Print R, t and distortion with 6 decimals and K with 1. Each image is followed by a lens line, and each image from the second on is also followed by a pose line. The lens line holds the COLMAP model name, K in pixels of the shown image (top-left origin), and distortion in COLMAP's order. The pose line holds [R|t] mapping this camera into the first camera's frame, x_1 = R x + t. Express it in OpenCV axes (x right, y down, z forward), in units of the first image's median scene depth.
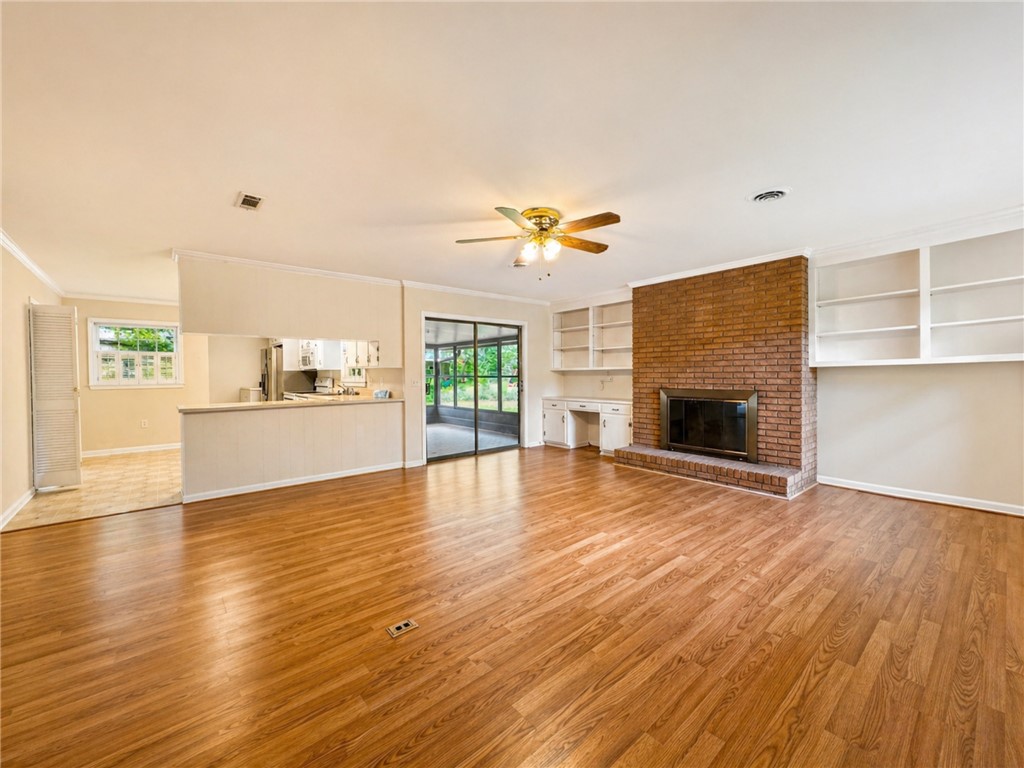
lens RADIAL K [[405.5, 0, 464.7], [0, 405.5, 379.5], [0, 0, 1]] dist [0.000033, -0.000111]
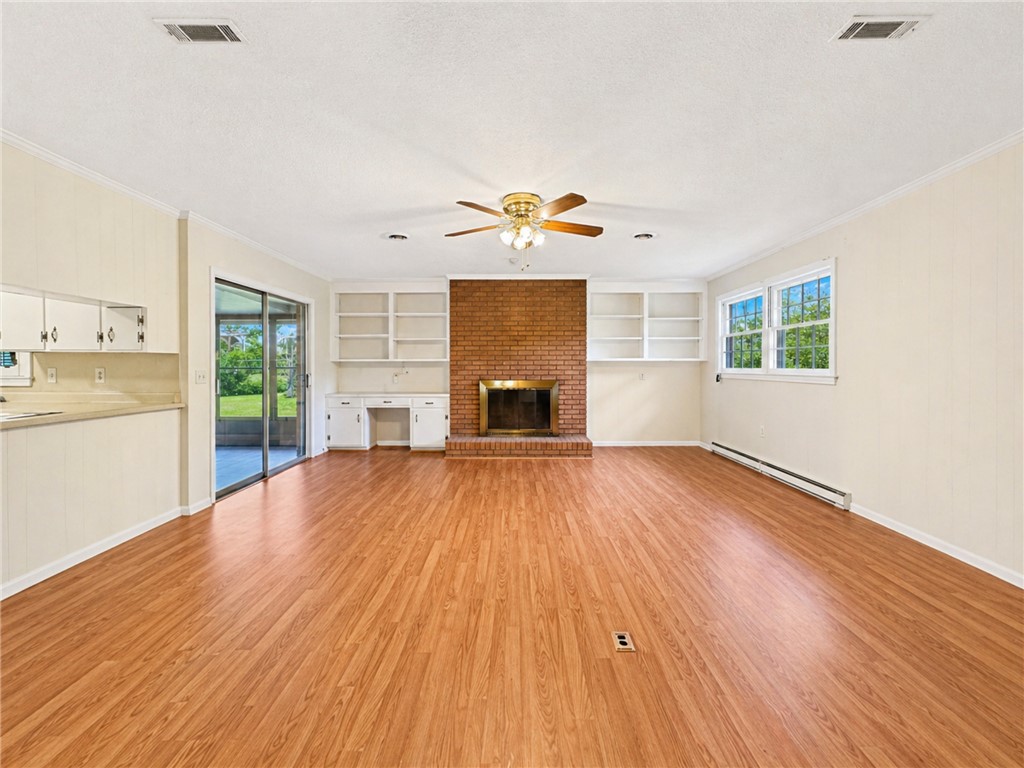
lens RADIAL K [[443.8, 0, 511.4], [0, 443.8, 368.2], [0, 0, 1]] dist [-0.034117, 0.000001]
pose [[0.610201, 0.008323, 0.792203, -0.366369], [0.007487, 0.999840, -0.016272, 0.010043], [-0.792211, 0.015861, 0.610041, 0.207207]]
